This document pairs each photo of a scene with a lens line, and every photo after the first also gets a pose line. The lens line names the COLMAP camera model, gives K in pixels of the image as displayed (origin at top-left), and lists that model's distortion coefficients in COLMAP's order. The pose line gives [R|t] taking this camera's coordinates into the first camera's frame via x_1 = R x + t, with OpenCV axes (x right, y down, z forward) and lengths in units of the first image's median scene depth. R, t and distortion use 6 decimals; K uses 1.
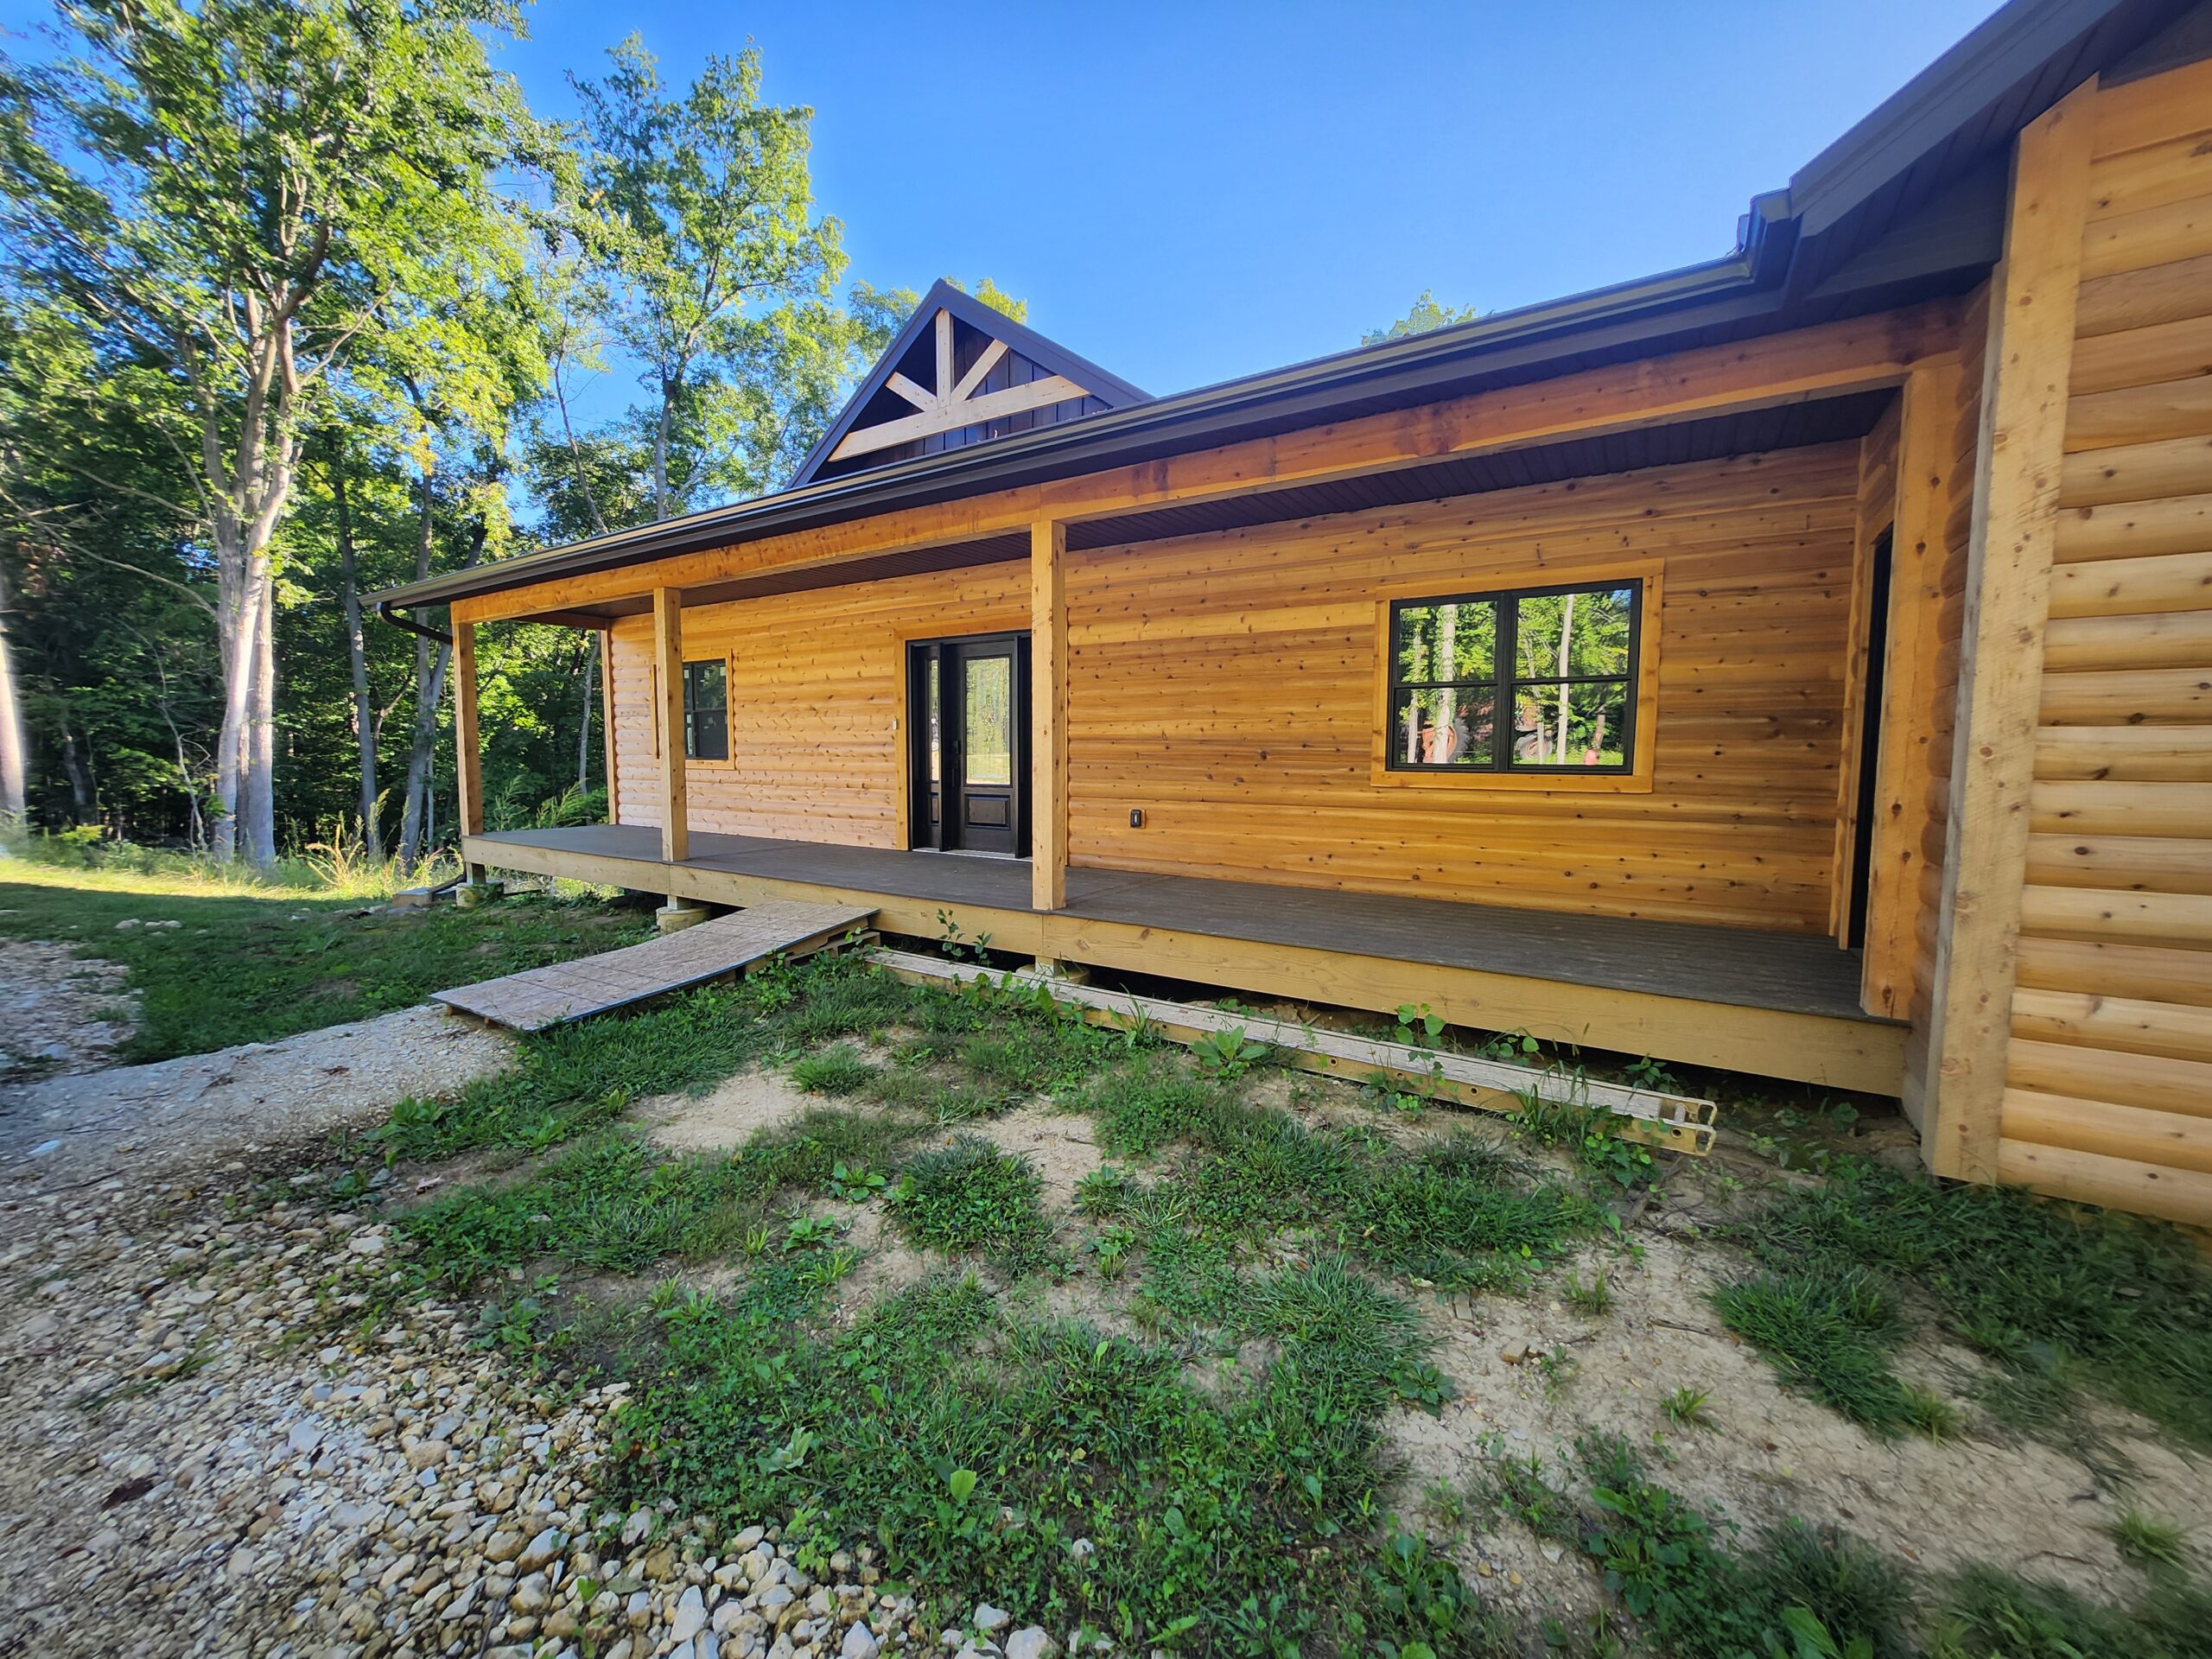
lens RADIAL K [[862.0, 0, 1106.0], [0, 862.0, 829.5], [0, 0, 1]] dist [-0.003547, 0.000121]
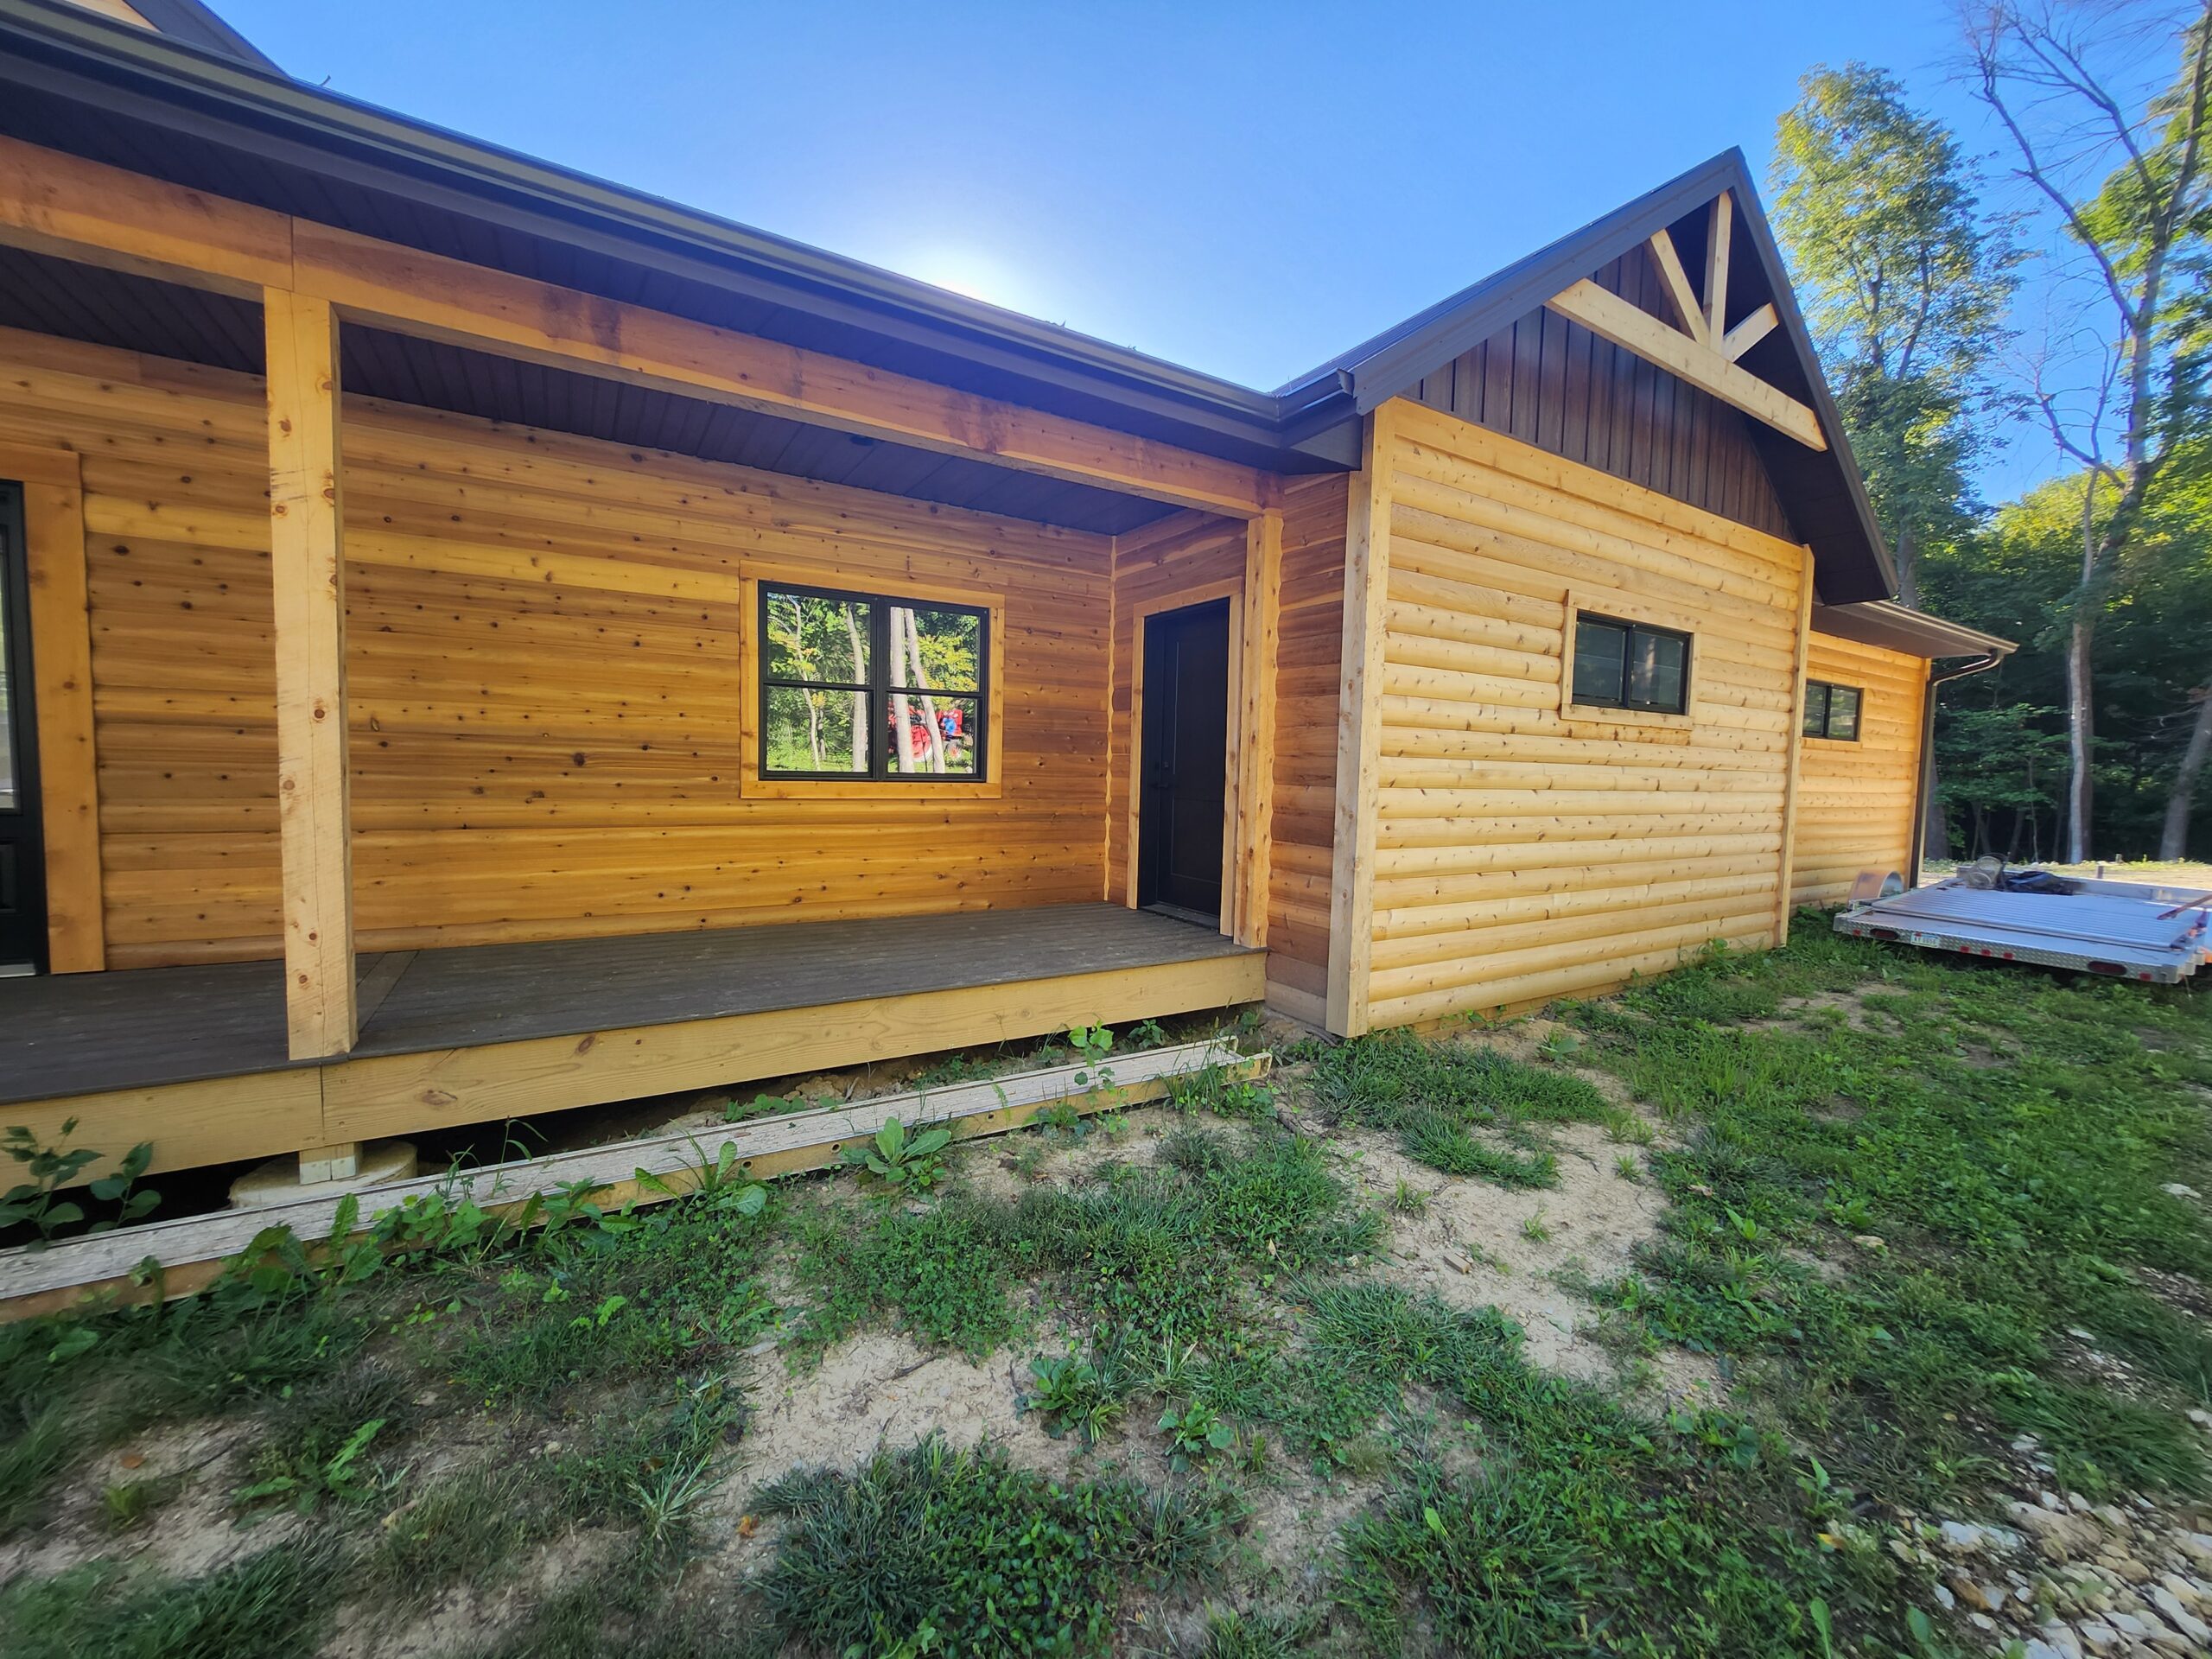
lens RADIAL K [[862.0, 0, 1106.0], [0, 862.0, 829.5], [0, 0, 1]] dist [-0.003547, 0.000121]
pose [[0.436214, -0.060643, 0.897797, -0.448932], [0.058302, 0.997535, 0.039052, -0.049925], [-0.897952, 0.035308, 0.438674, 0.490272]]
